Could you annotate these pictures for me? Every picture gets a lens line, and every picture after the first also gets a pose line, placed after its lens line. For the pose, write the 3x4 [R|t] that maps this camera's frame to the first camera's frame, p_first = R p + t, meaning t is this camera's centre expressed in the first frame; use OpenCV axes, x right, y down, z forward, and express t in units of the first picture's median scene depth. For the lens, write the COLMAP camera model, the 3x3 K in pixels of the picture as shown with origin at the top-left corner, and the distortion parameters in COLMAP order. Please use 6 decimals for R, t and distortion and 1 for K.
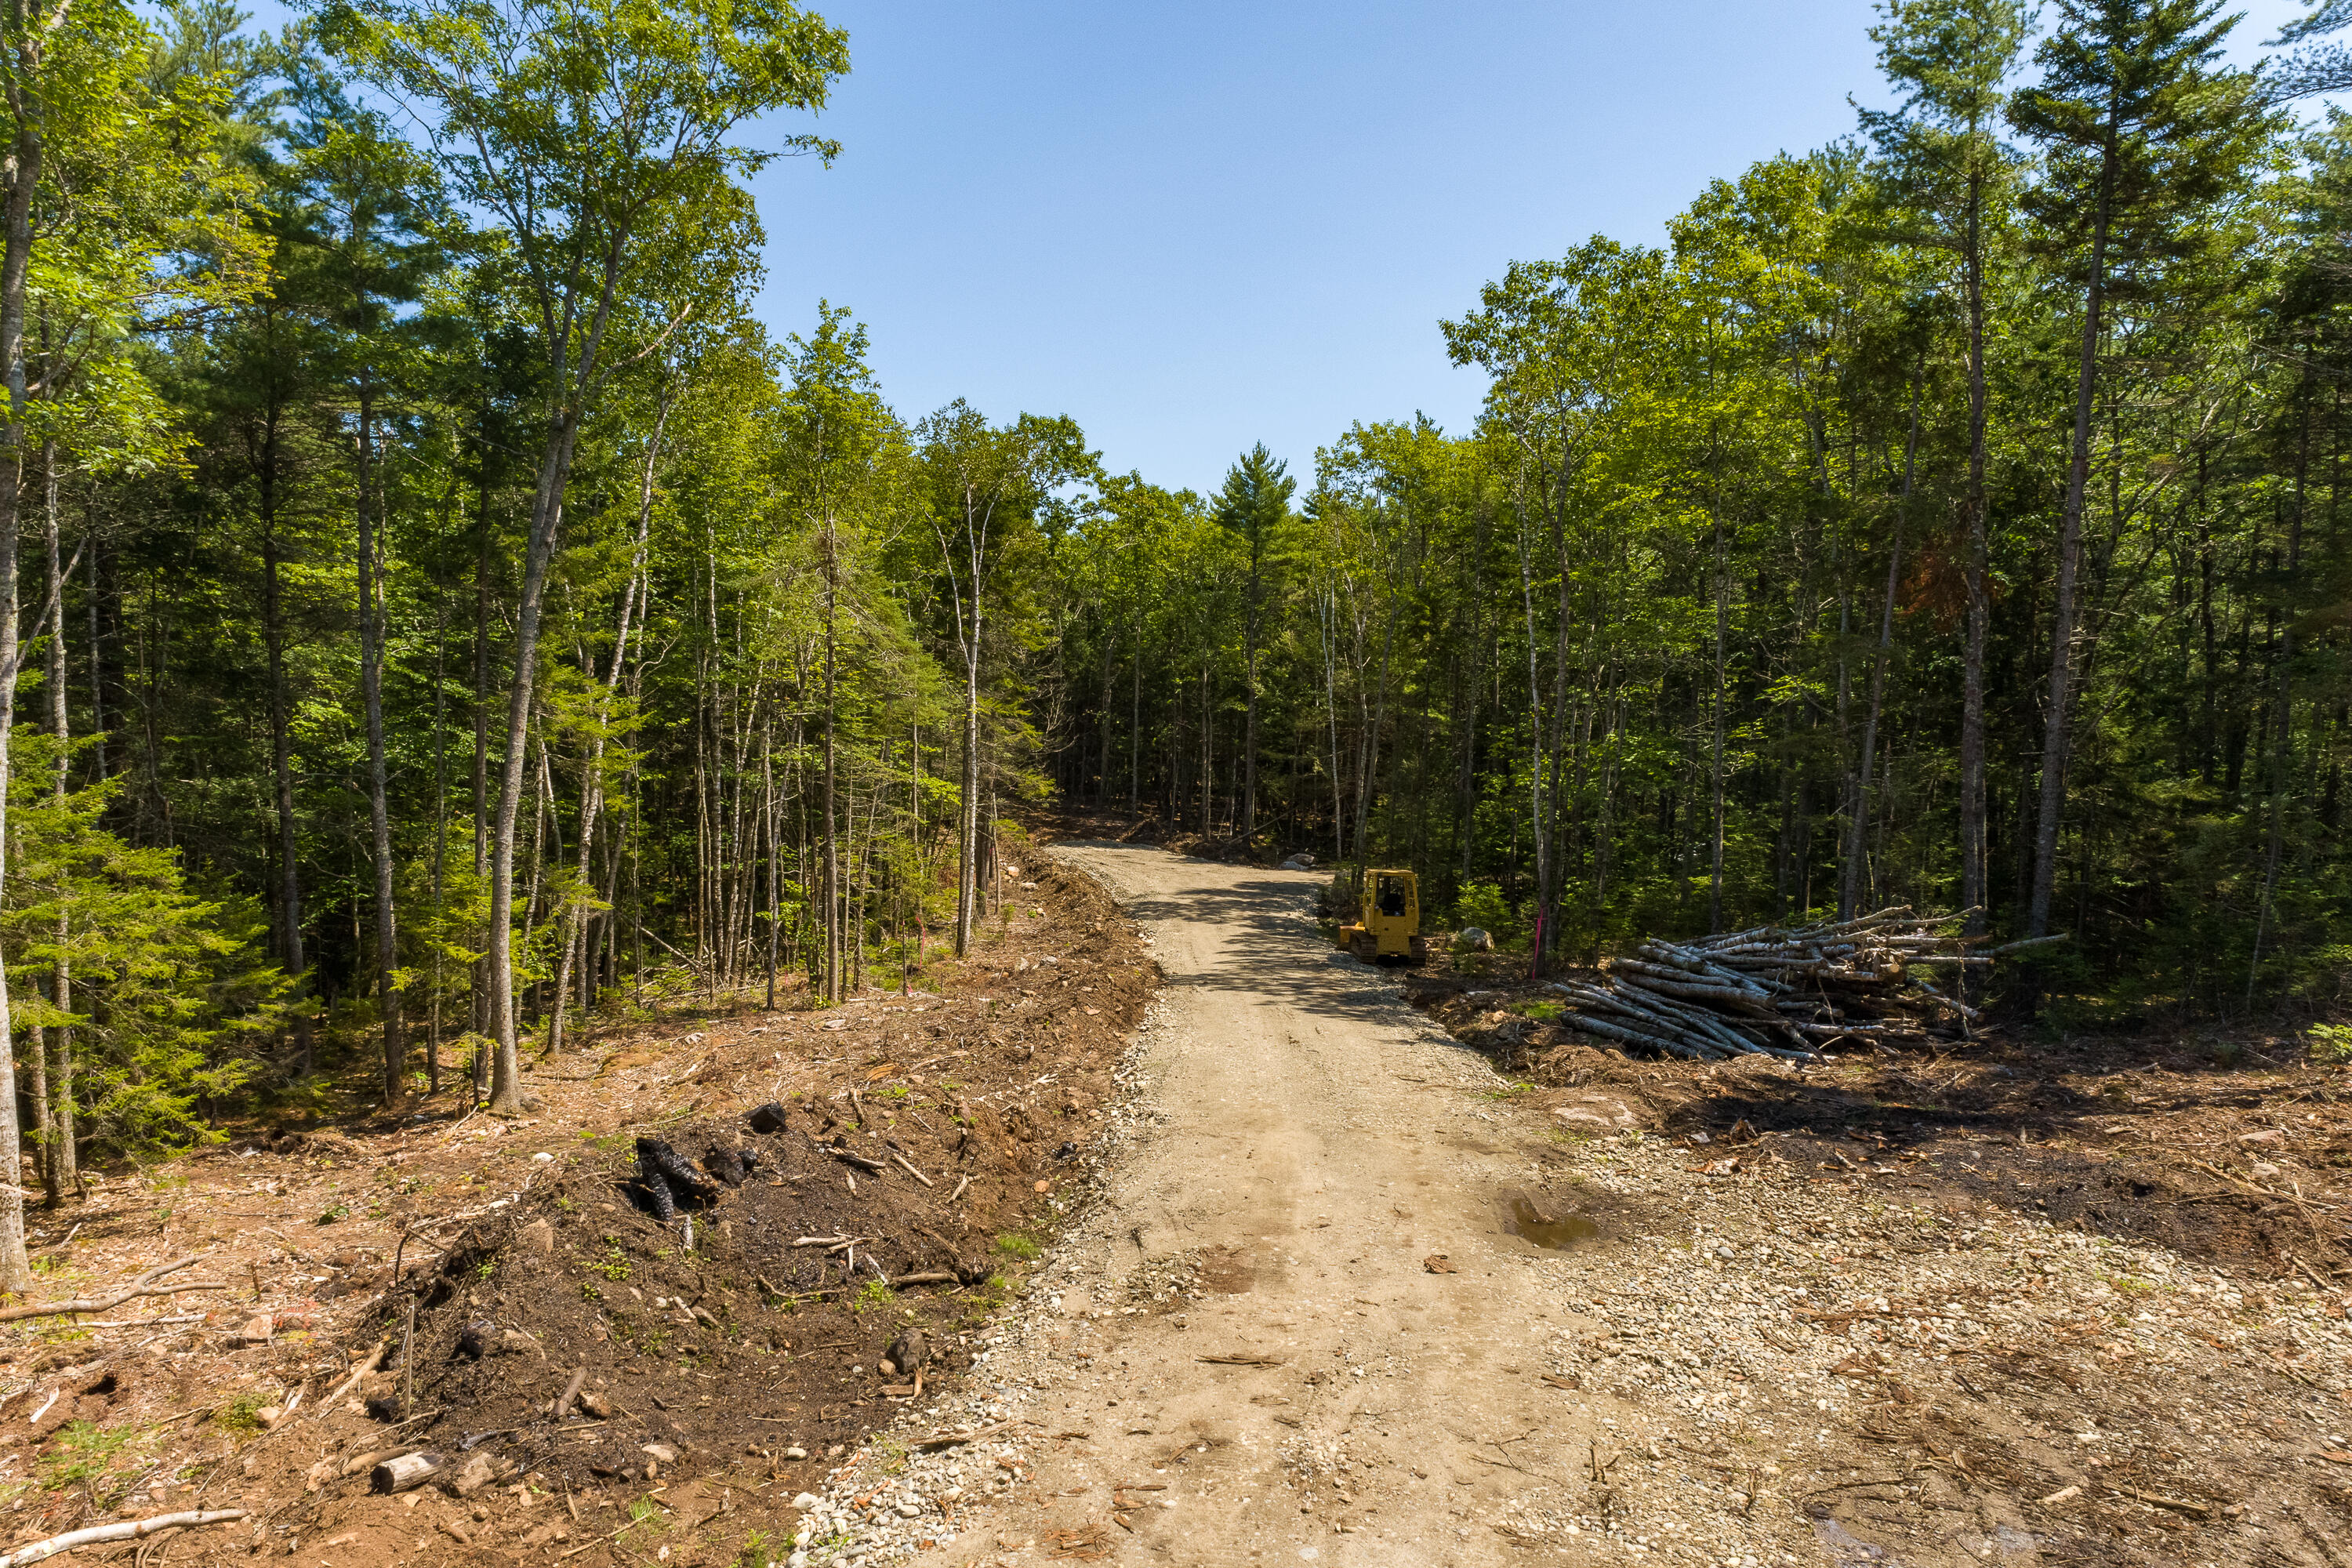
lens RADIAL K [[1576.7, 0, 1170.6], [0, 1576.7, 774.6], [0, 0, 1]] dist [0.026451, 0.014460]
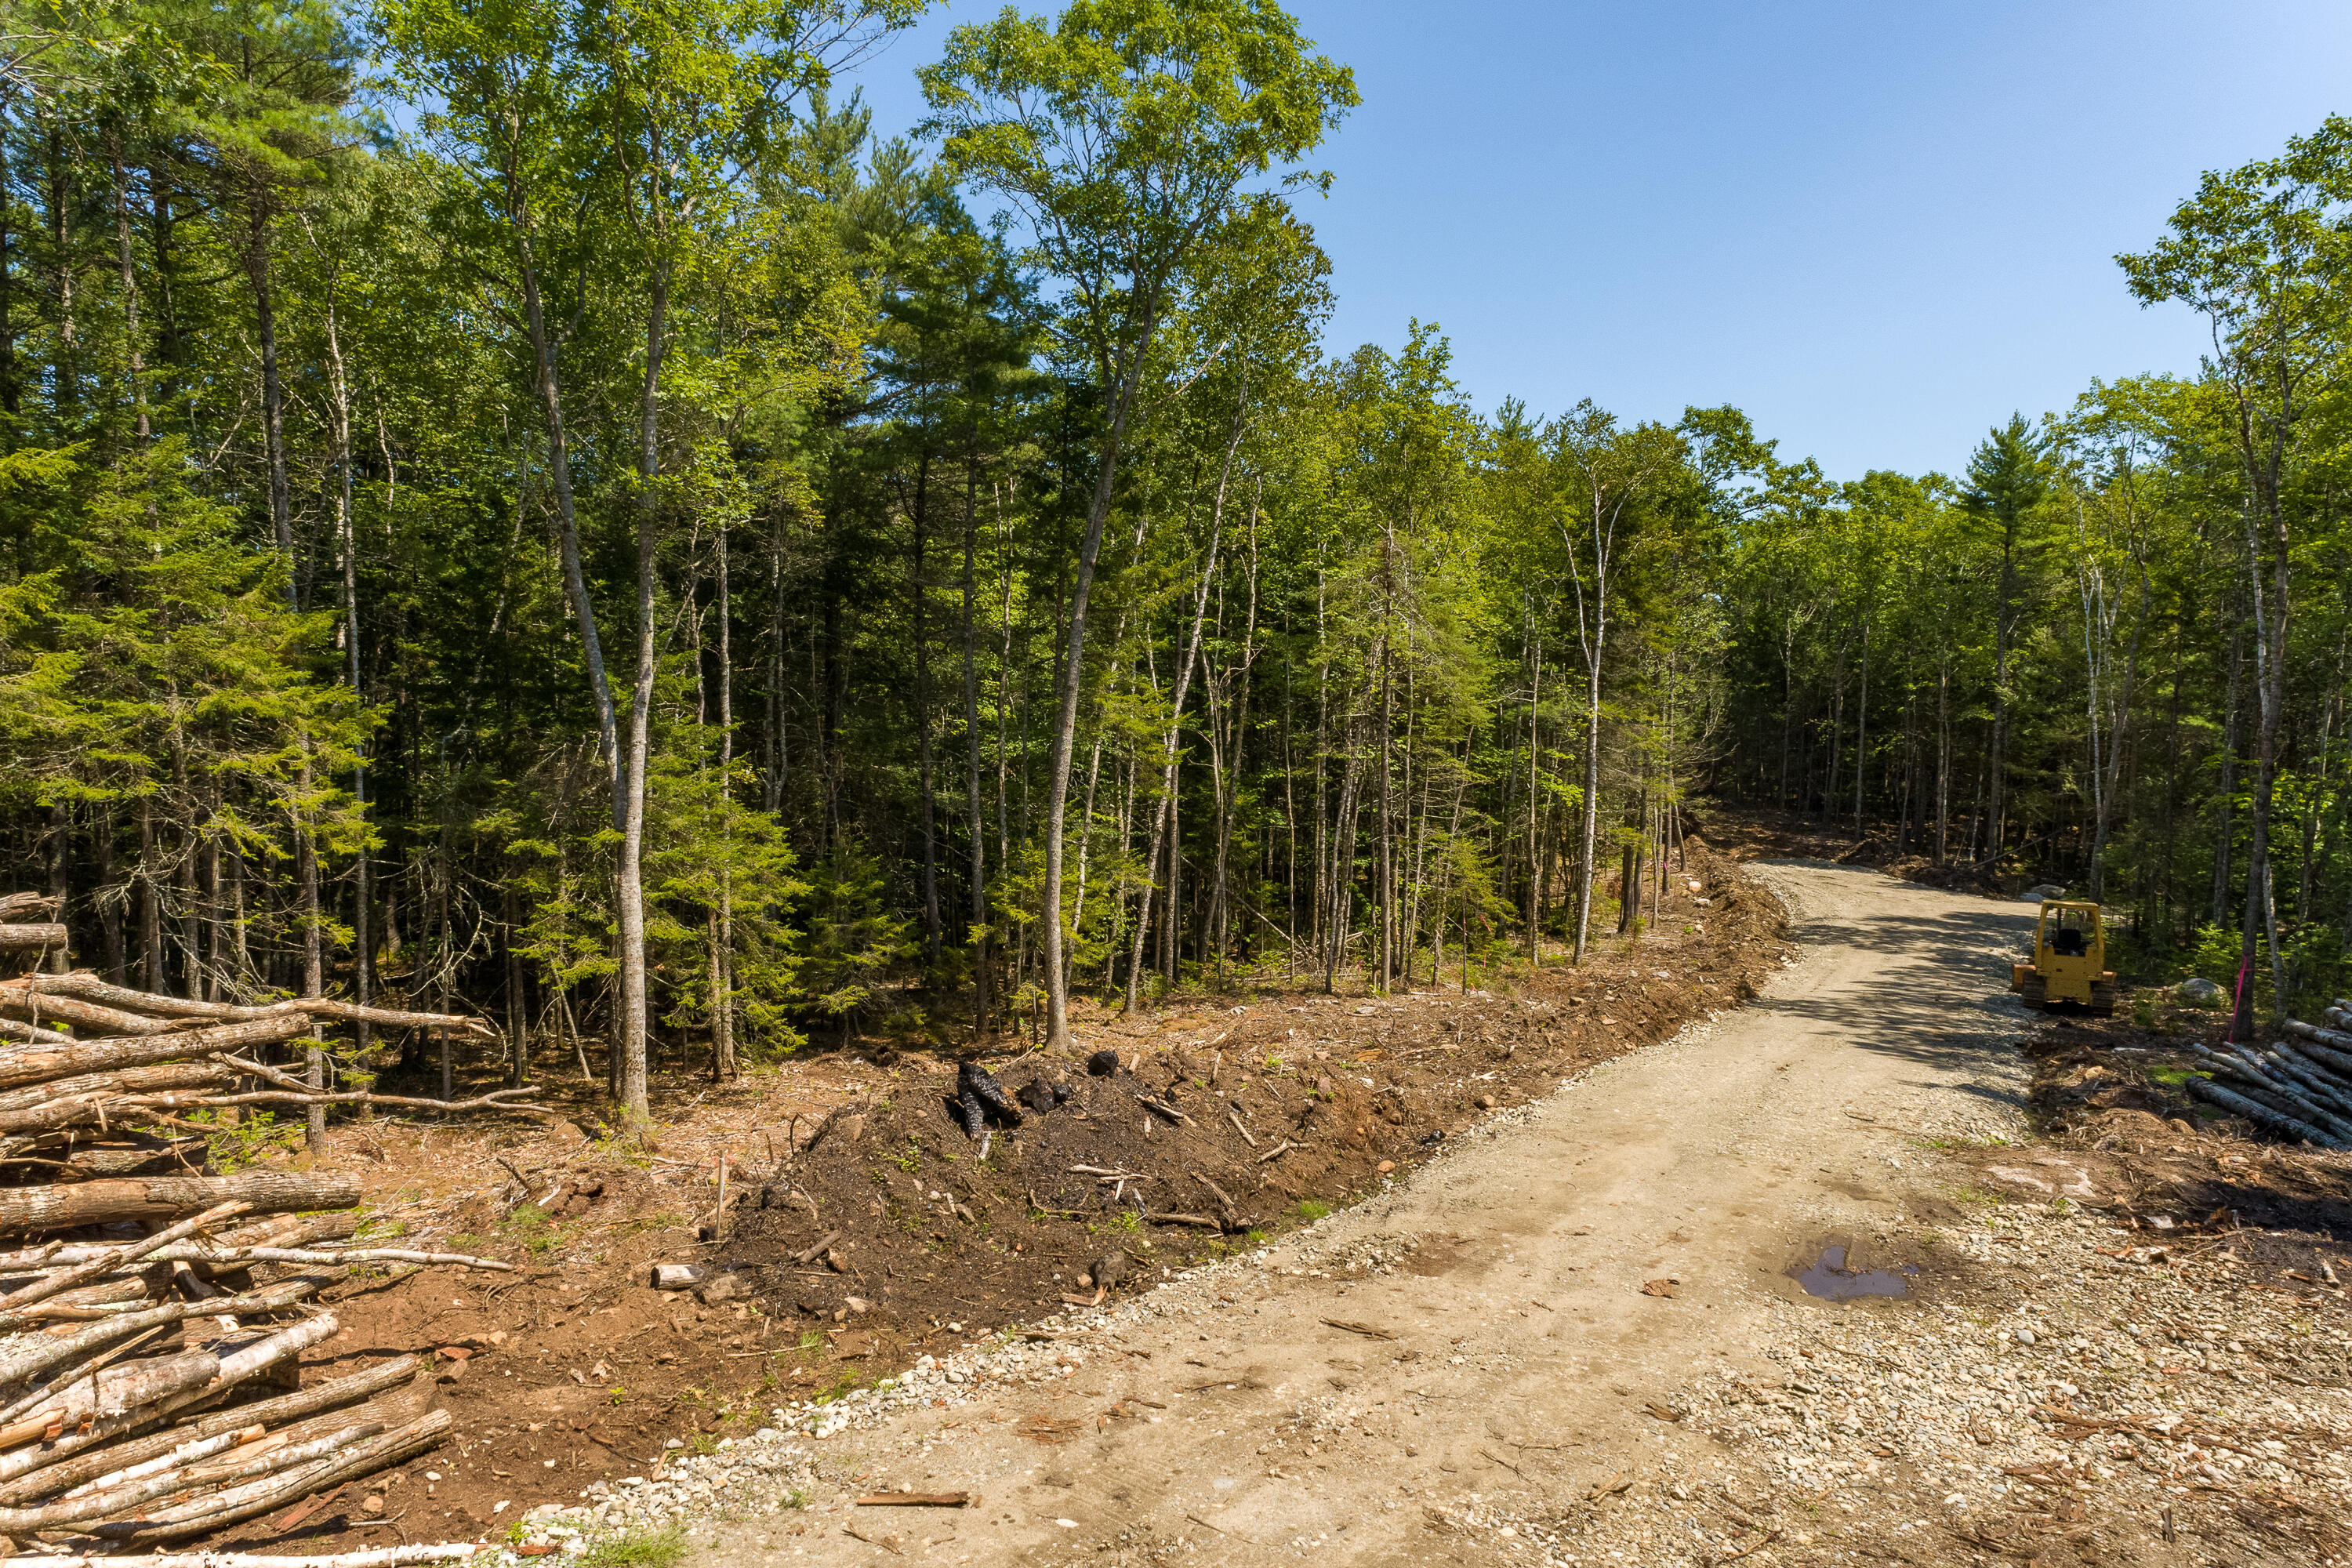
lens RADIAL K [[1576.7, 0, 1177.4], [0, 1576.7, 779.6], [0, 0, 1]] dist [0.026451, 0.014460]
pose [[0.884102, 0.021502, -0.466798, 0.135819], [-0.023556, 0.999721, 0.001436, 0.005151], [0.466699, 0.009727, 0.884363, 0.011506]]
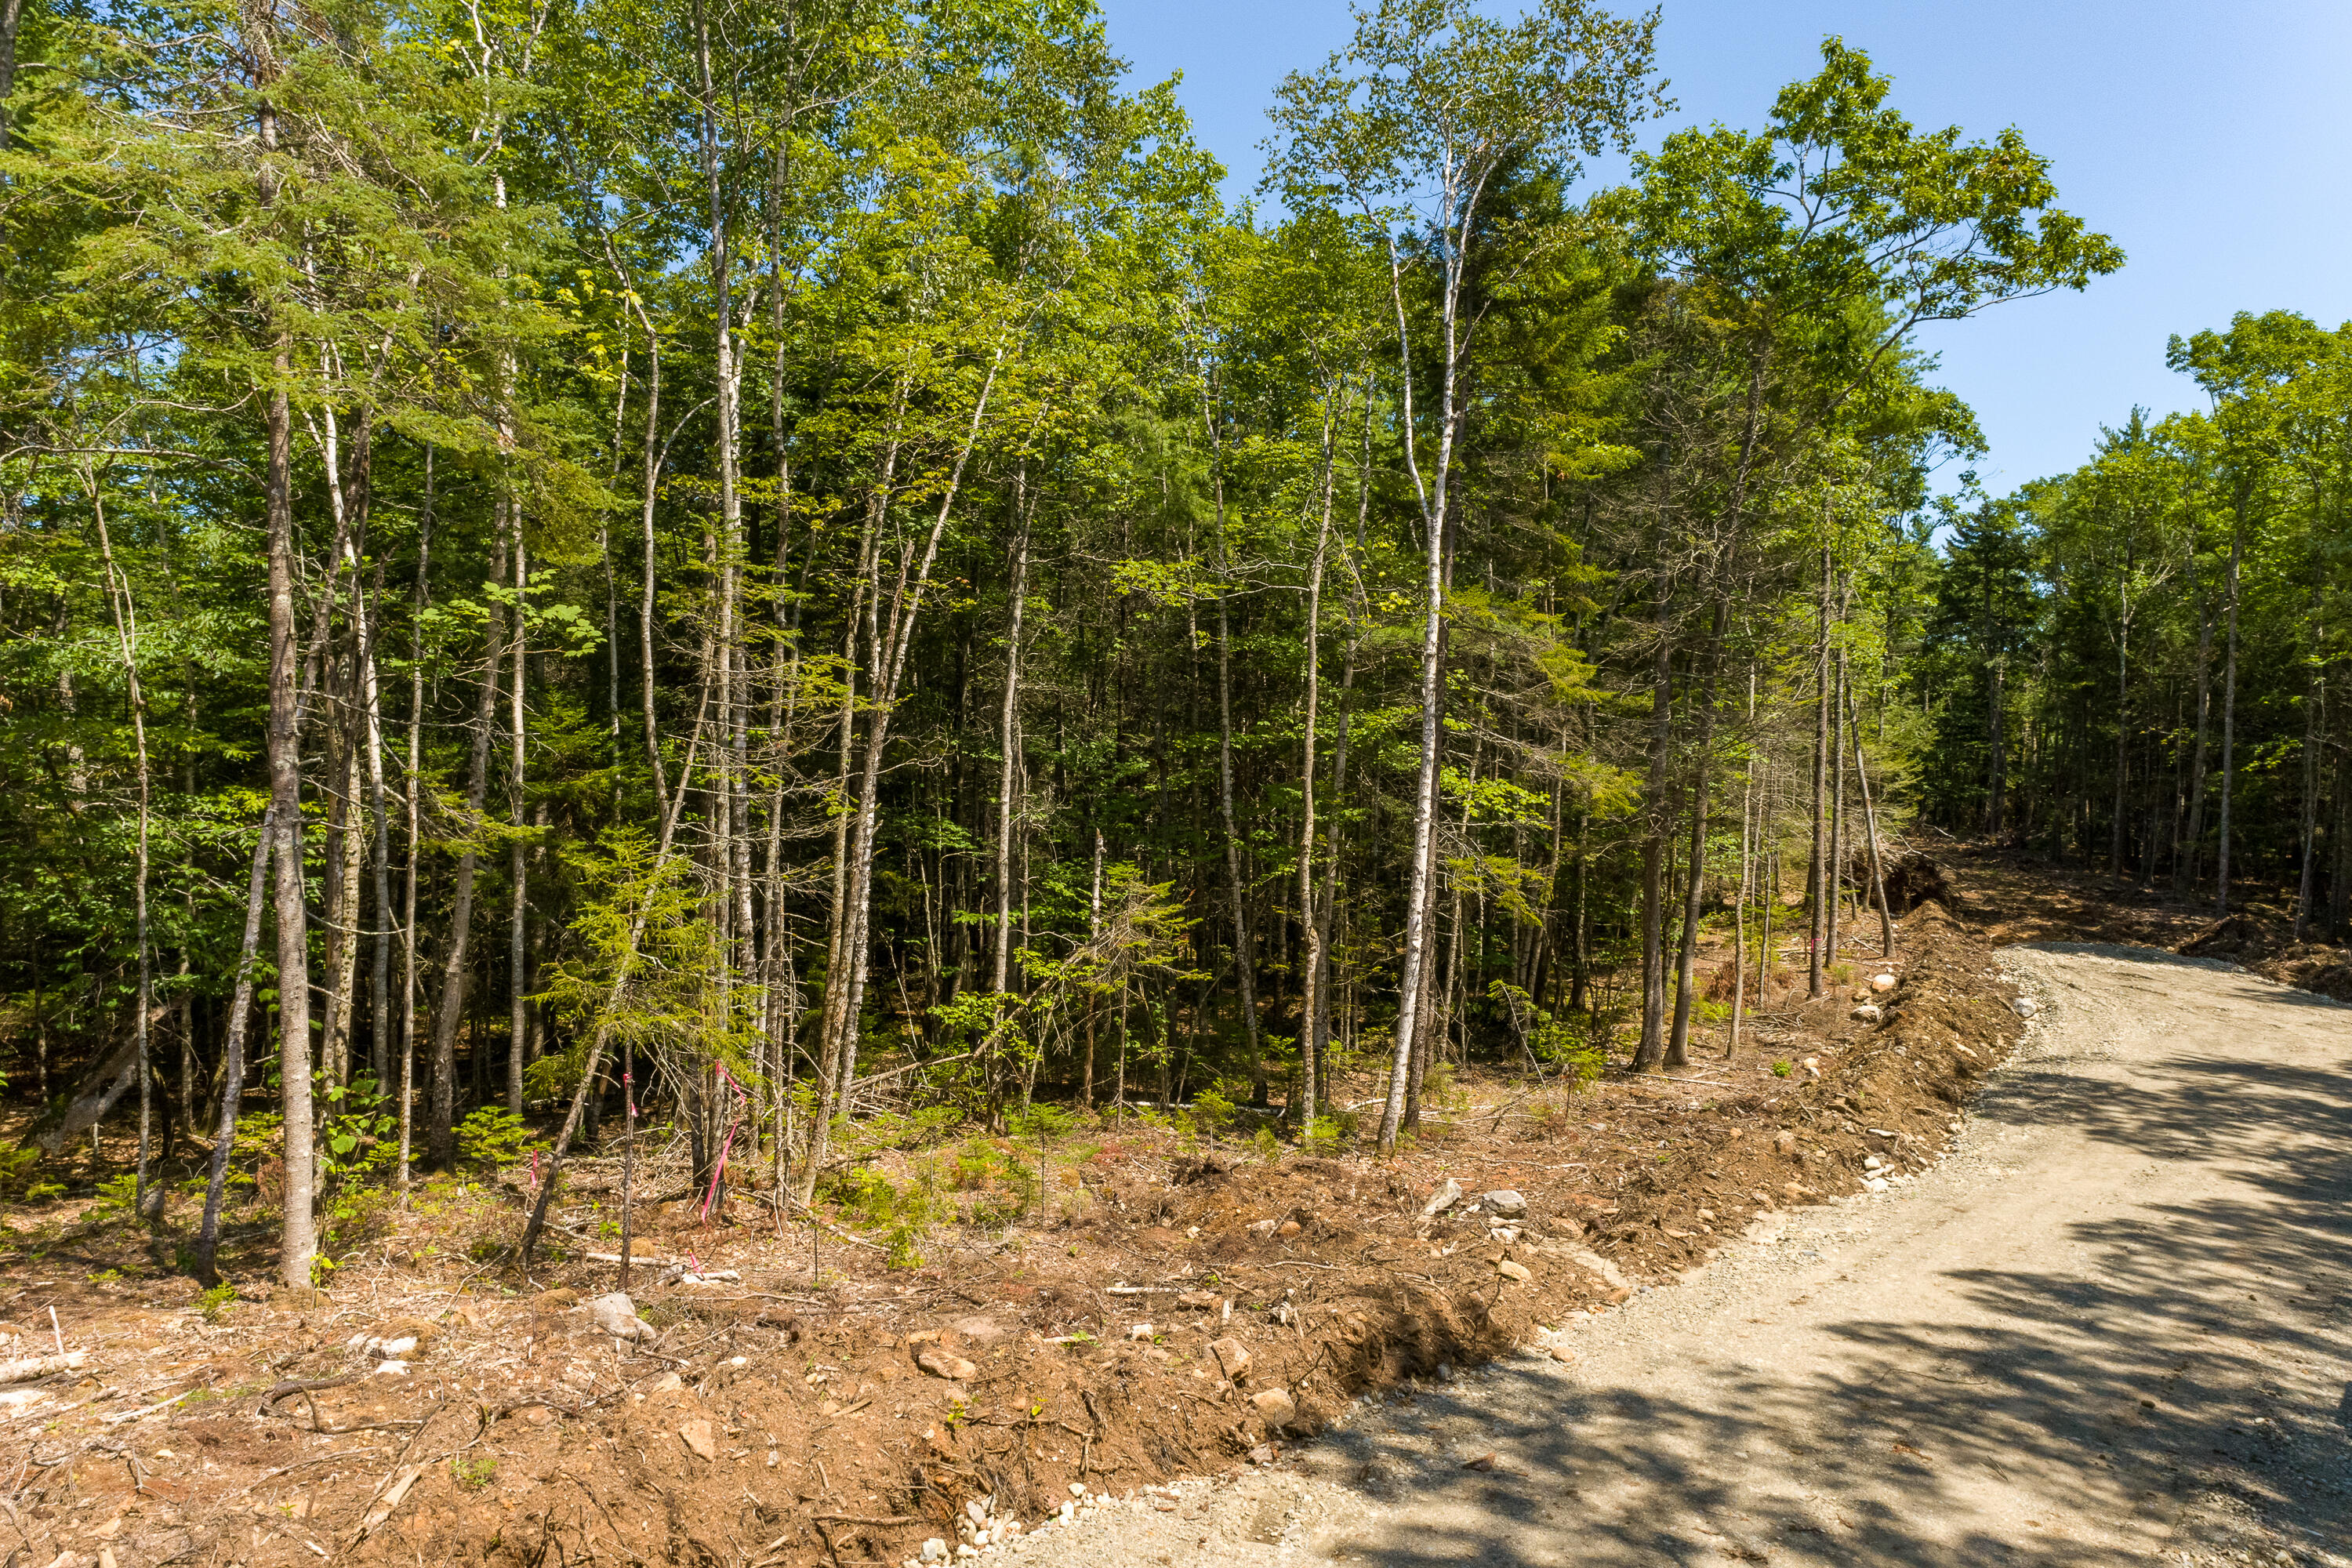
lens RADIAL K [[1576.7, 0, 1157.8], [0, 1576.7, 774.6], [0, 0, 1]] dist [0.026451, 0.014460]
pose [[0.755167, 0.011407, -0.655433, 0.151753], [-0.043036, 0.998554, -0.032207, 0.031642], [0.654118, 0.052529, 0.754566, 0.776481]]
